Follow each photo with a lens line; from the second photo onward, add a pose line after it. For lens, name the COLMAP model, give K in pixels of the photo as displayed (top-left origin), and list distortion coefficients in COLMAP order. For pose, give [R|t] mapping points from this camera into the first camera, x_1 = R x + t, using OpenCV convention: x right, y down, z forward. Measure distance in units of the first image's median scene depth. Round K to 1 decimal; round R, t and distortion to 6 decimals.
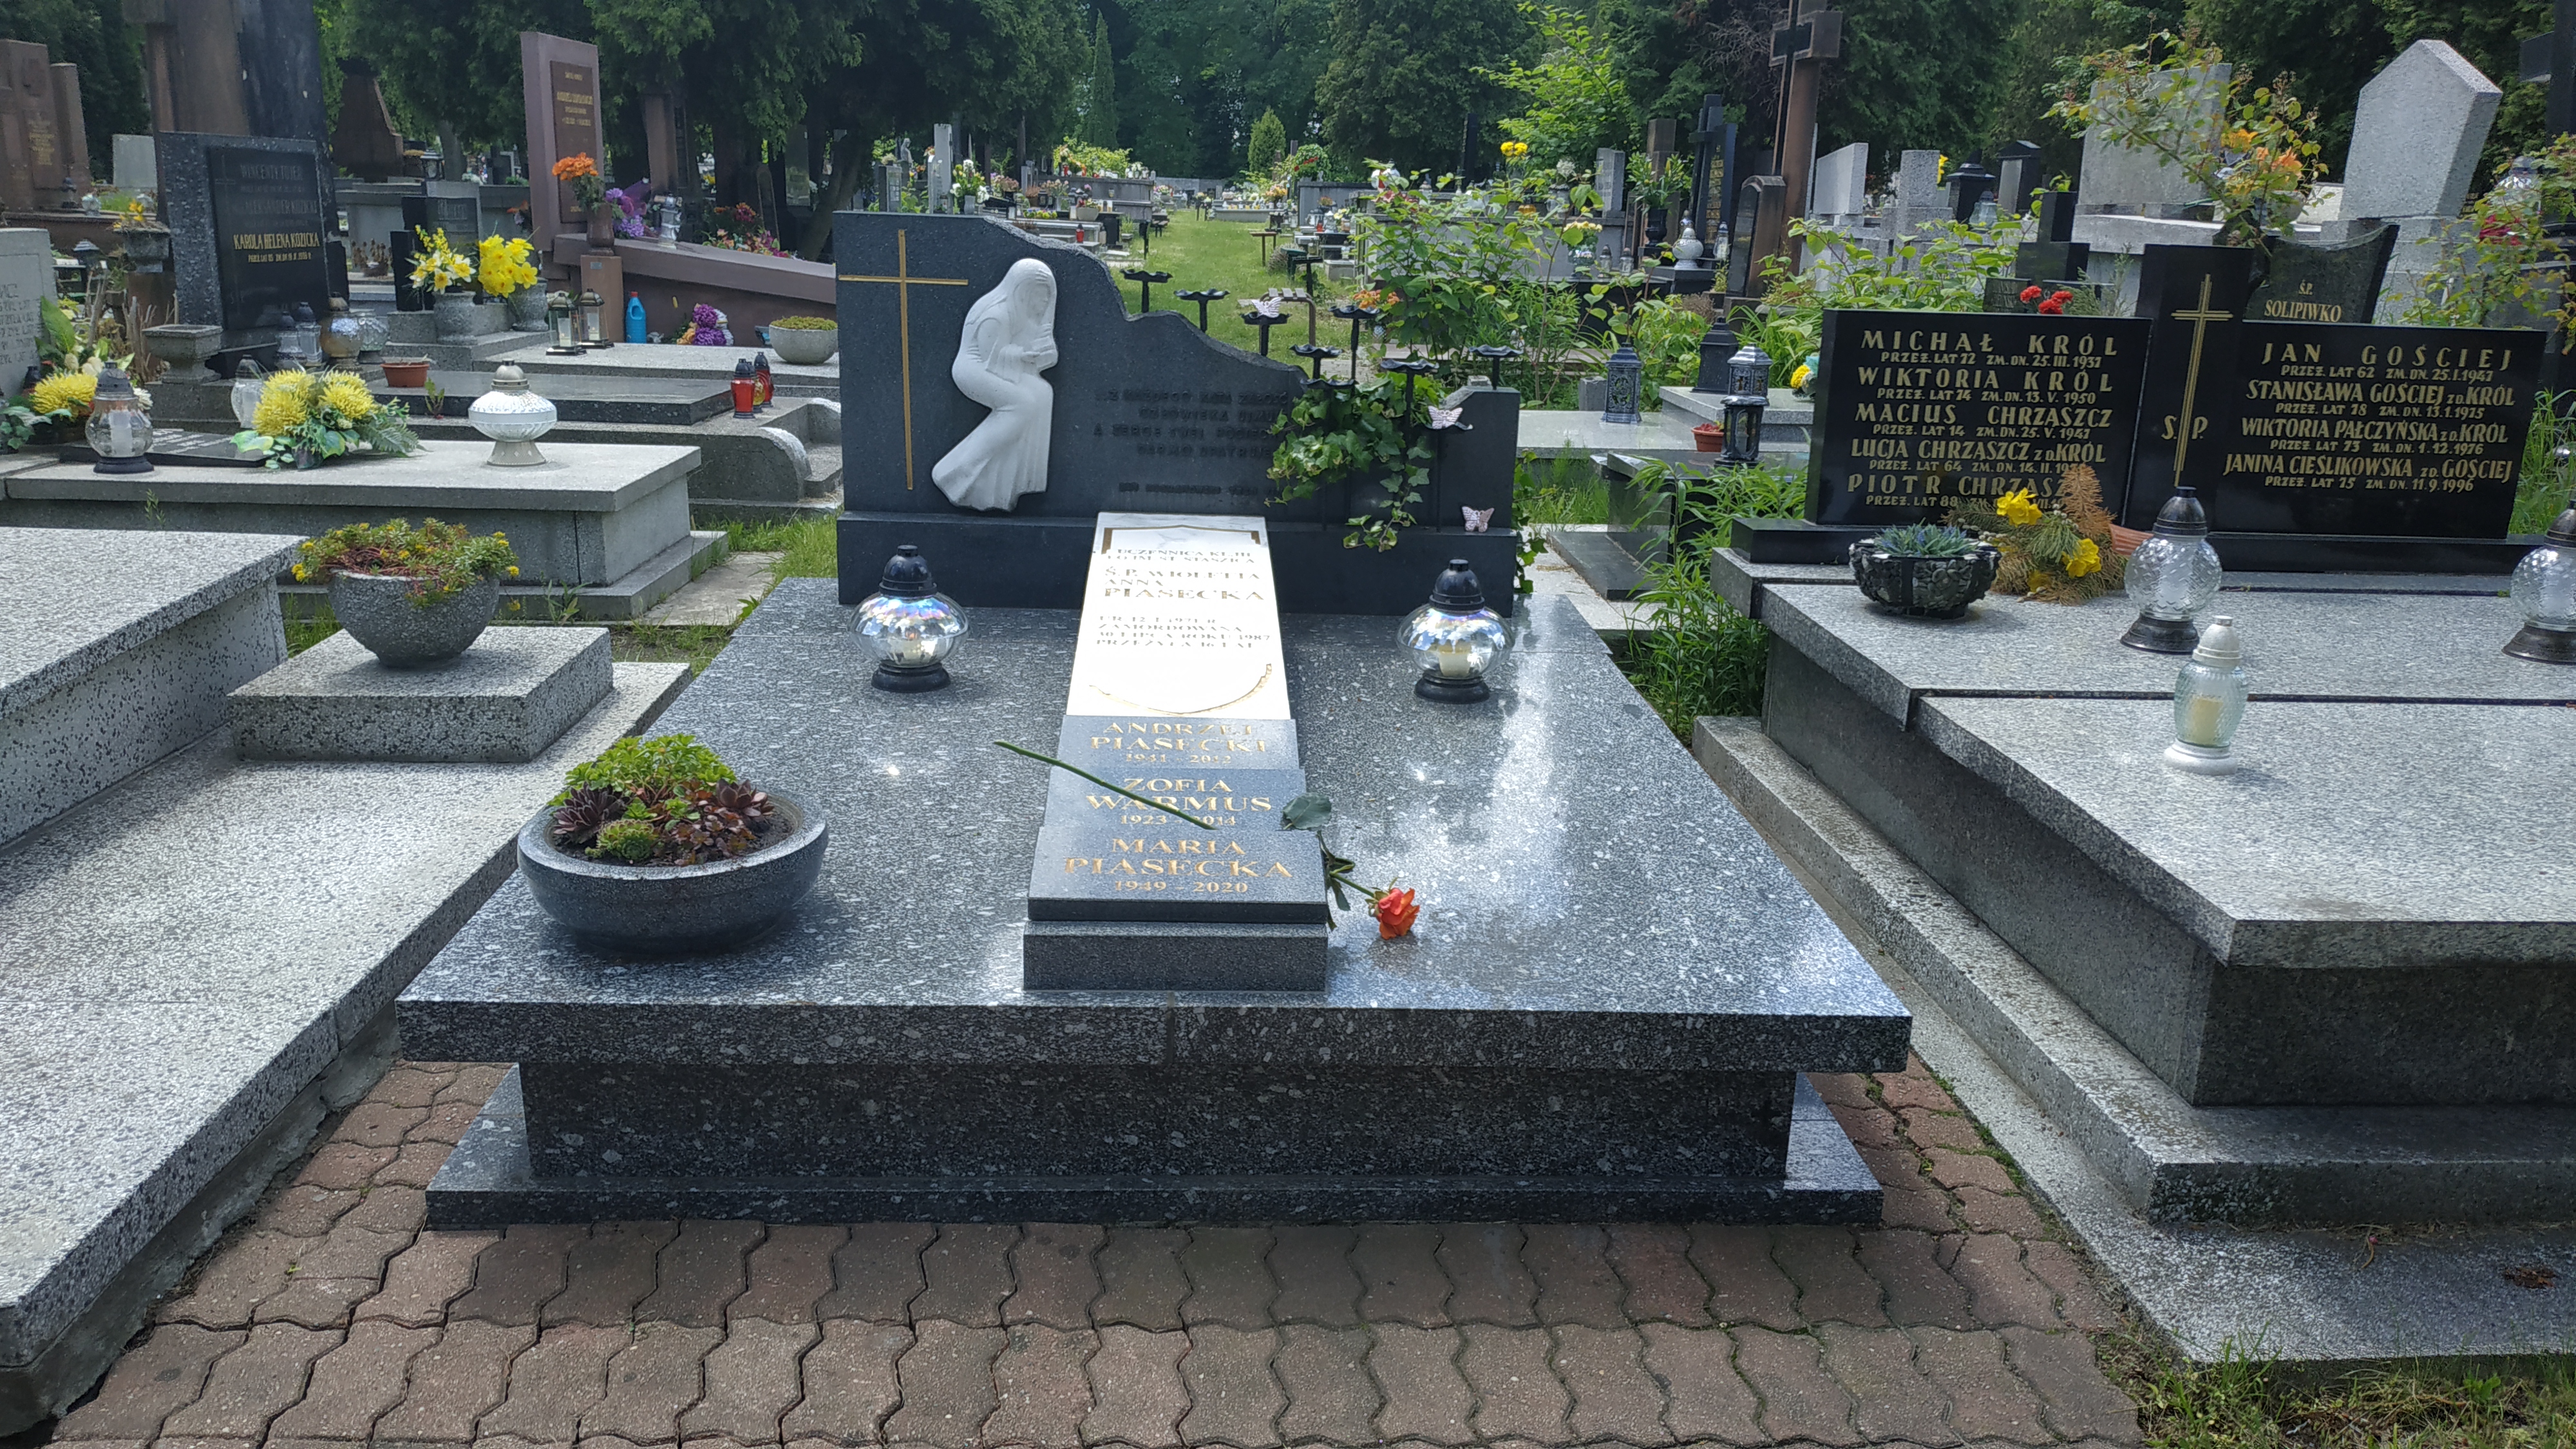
lens RADIAL K [[1875.9, 0, 1290.3], [0, 1875.9, 730.1], [0, 0, 1]] dist [0.023515, -0.064455]
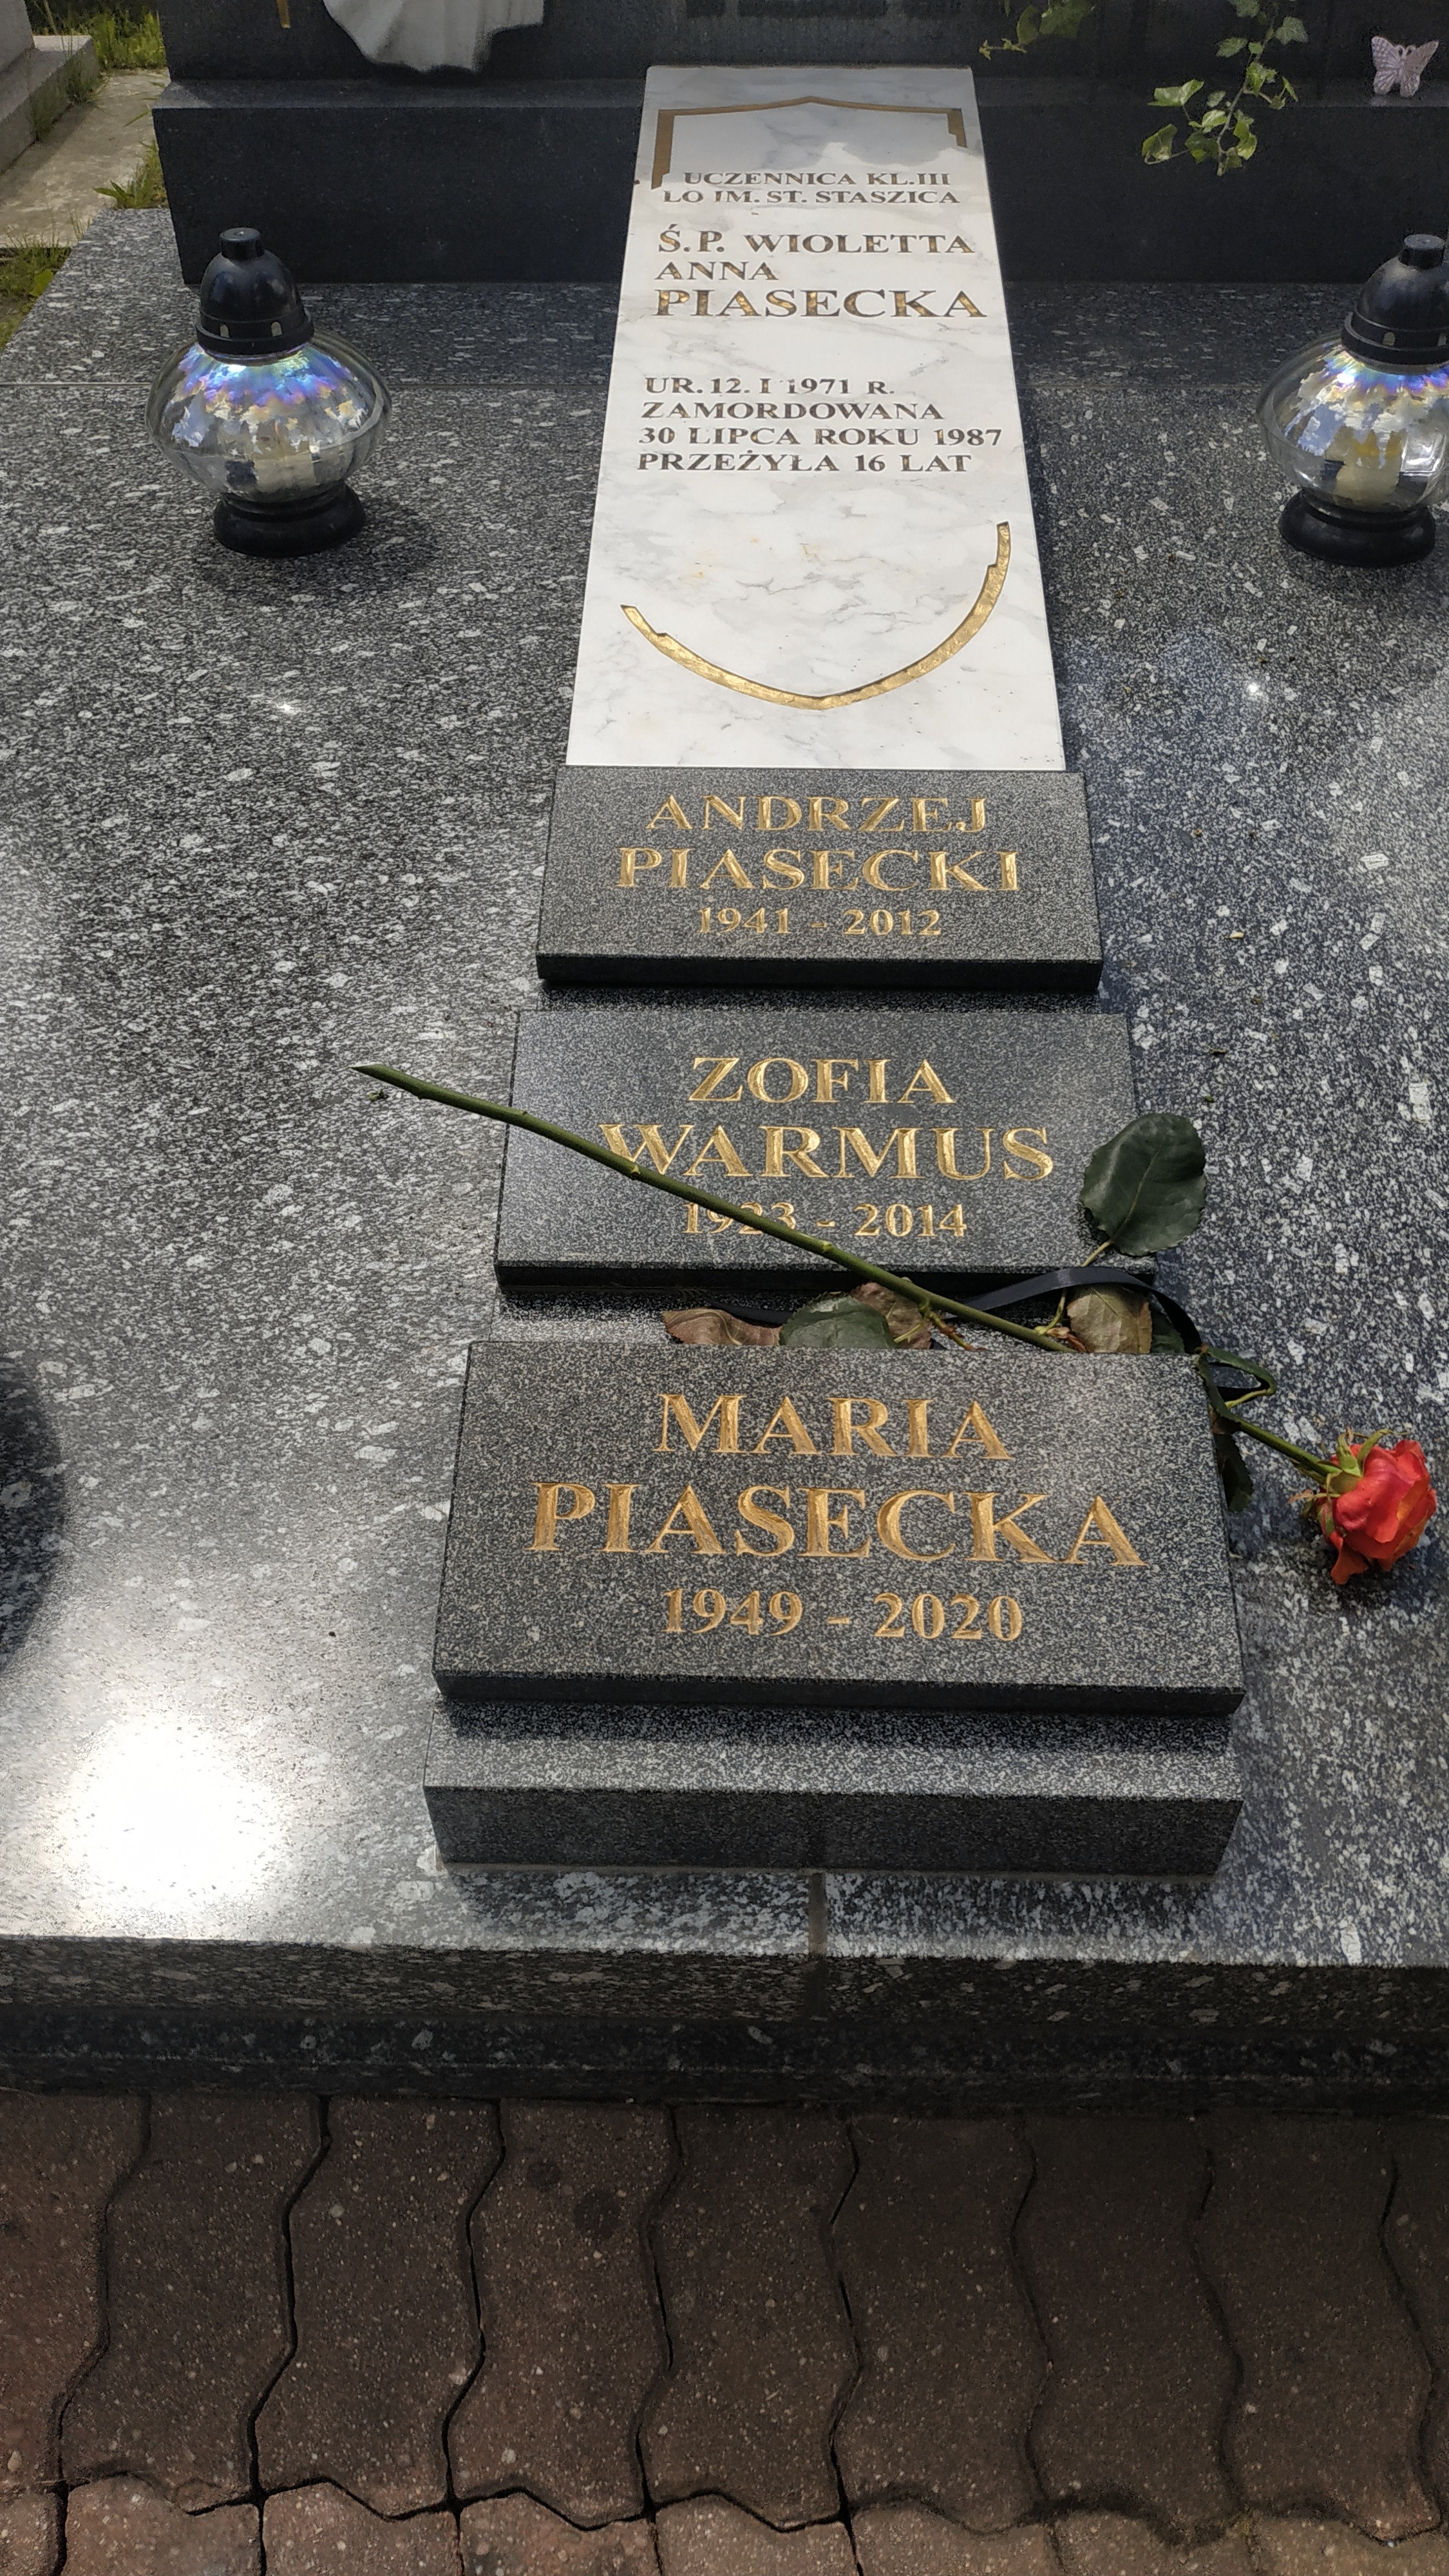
lens RADIAL K [[1875.9, 0, 714.6], [0, 1875.9, 1260.4], [0, 0, 1]] dist [0.023515, -0.064455]
pose [[0.995570, 0.027057, -0.090042, -0.034860], [0.022055, 0.863766, 0.503411, -0.111462], [0.091396, -0.503167, 0.859343, 0.480660]]
